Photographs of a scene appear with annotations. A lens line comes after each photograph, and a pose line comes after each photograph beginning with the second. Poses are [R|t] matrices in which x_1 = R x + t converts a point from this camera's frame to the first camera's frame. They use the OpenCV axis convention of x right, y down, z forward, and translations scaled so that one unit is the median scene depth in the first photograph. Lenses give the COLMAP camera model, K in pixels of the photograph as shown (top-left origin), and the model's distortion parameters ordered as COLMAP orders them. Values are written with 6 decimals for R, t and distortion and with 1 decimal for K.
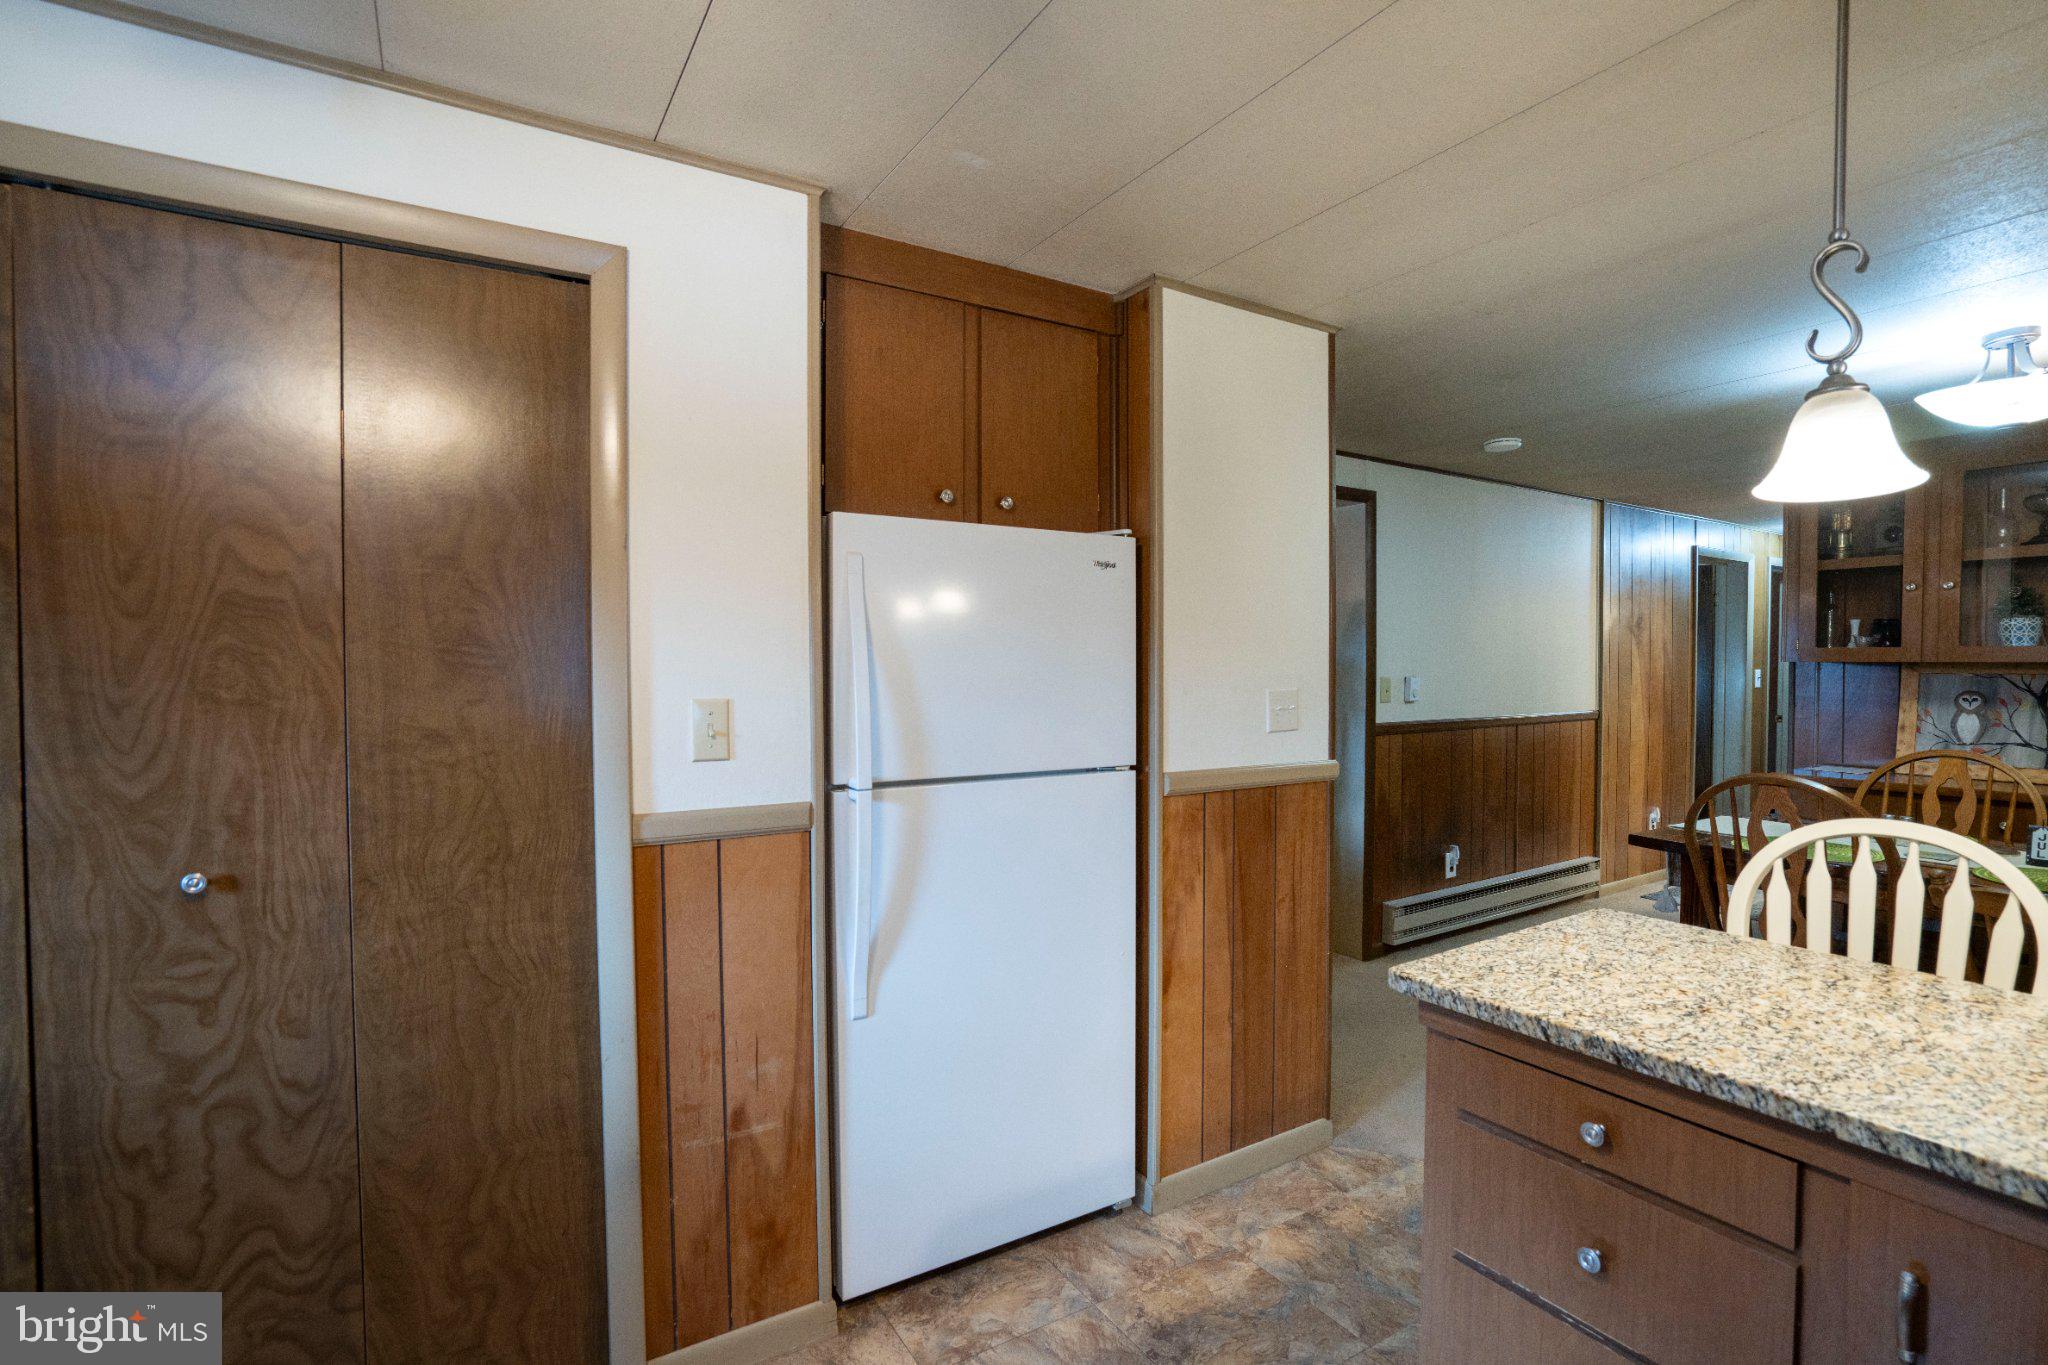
lens RADIAL K [[937.4, 0, 1020.0], [0, 937.4, 685.0], [0, 0, 1]] dist [-0.051506, 0.018598]
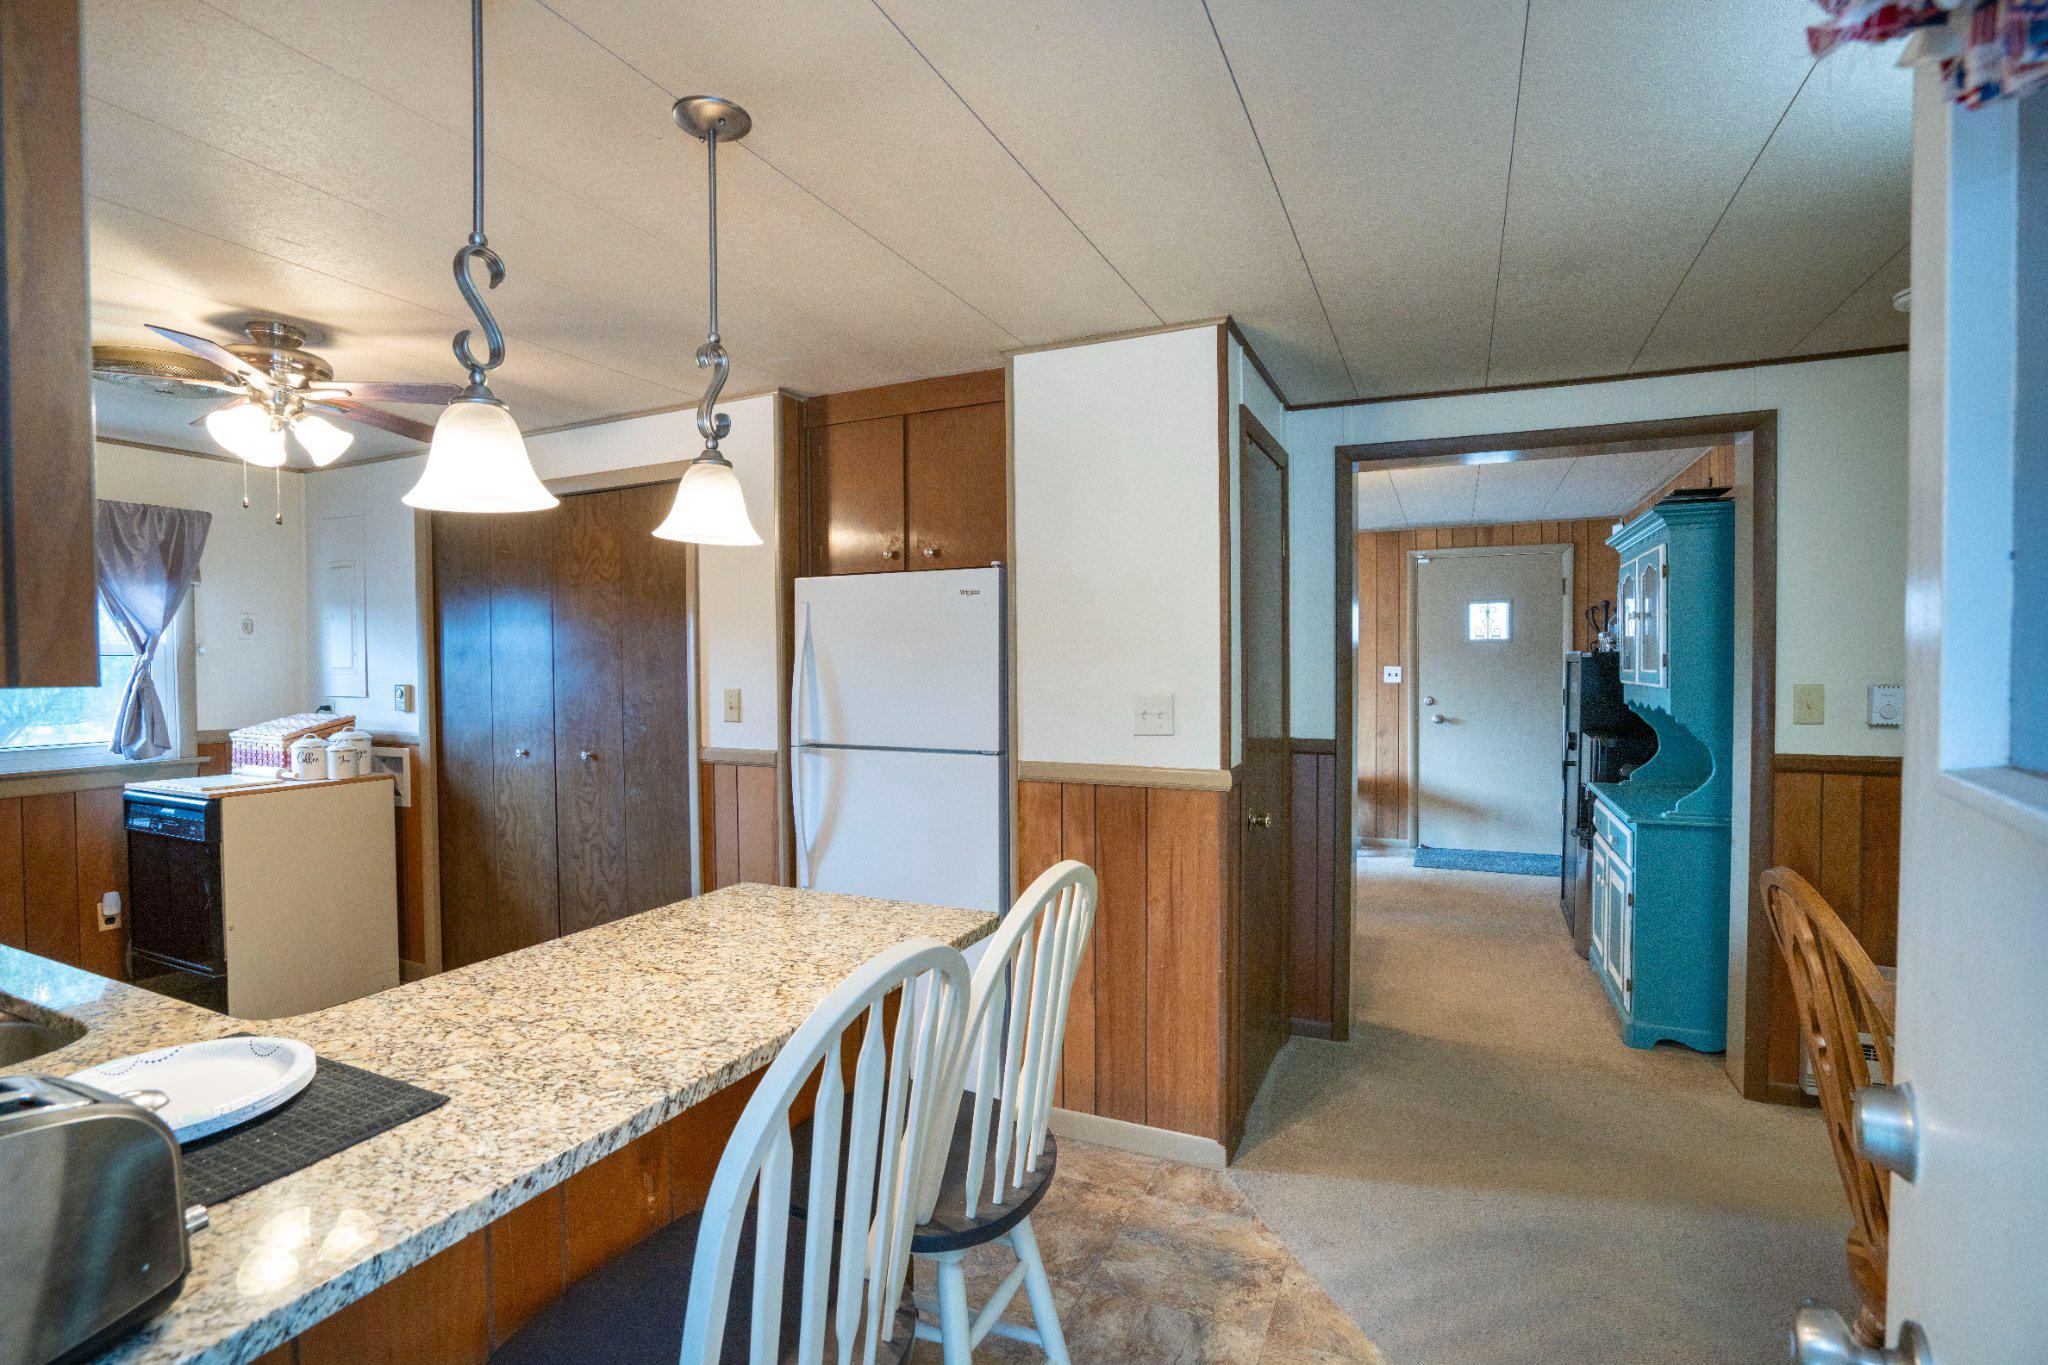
lens RADIAL K [[937.4, 0, 1020.0], [0, 937.4, 685.0], [0, 0, 1]] dist [-0.051506, 0.018598]
pose [[0.557177, 0.019911, -0.830155, 1.451054], [-0.012716, 0.999800, 0.015445, -0.027251], [0.830296, 0.001951, 0.557319, 0.418574]]
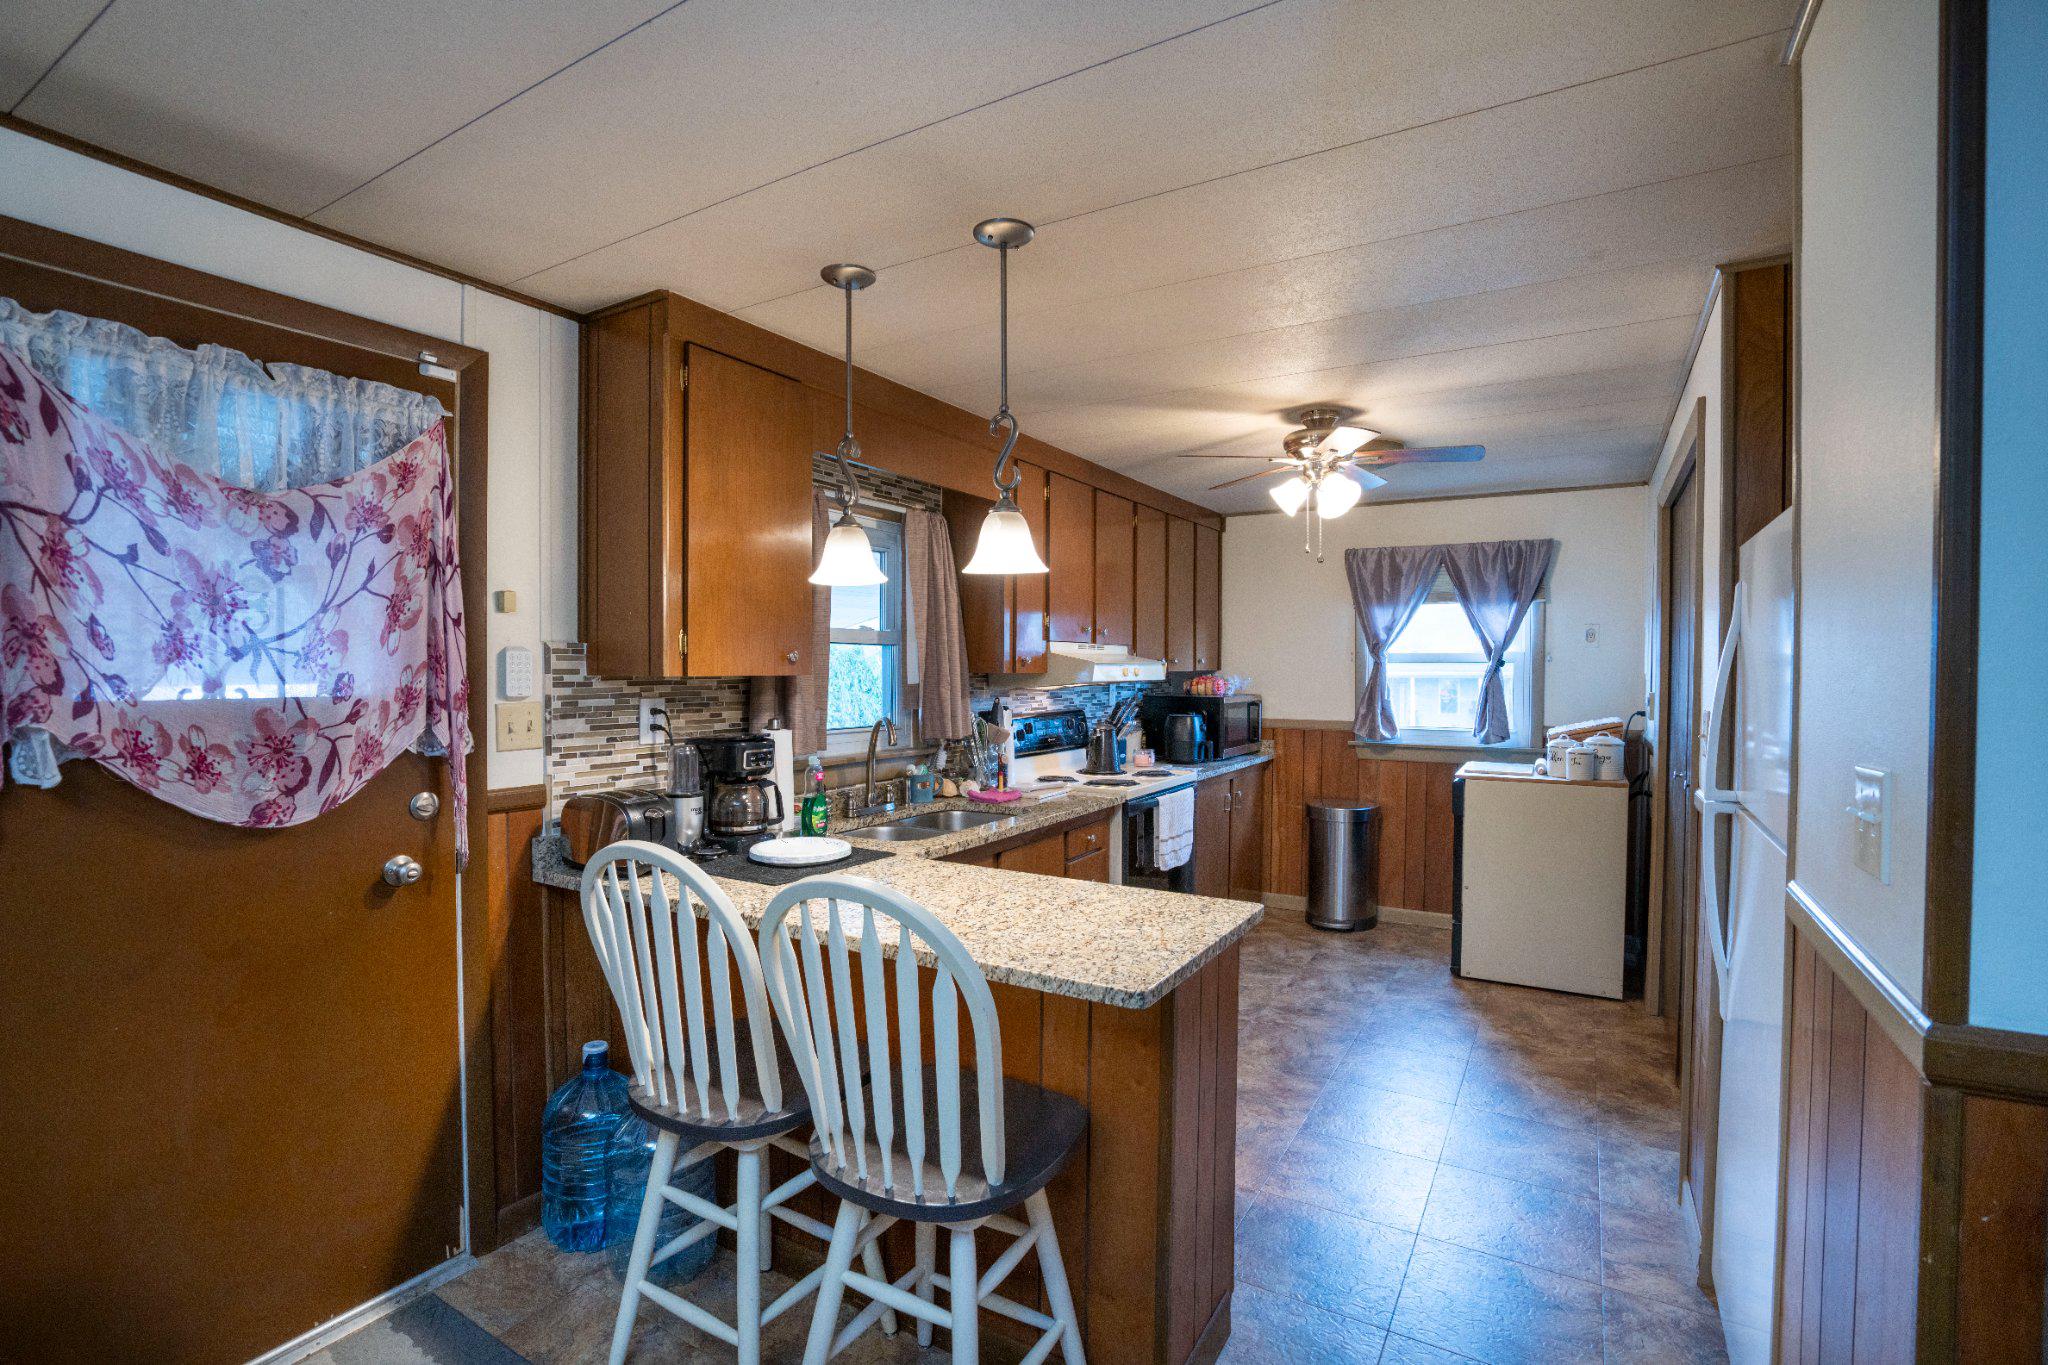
lens RADIAL K [[946.6, 0, 1021.4], [0, 946.6, 686.6], [0, 0, 1]] dist [-0.058011, 0.020955]
pose [[-0.884620, 0.008186, -0.466240, 1.069351], [-0.012385, 0.999081, 0.041040, -0.057605], [0.466147, 0.042079, -0.883706, 1.608050]]
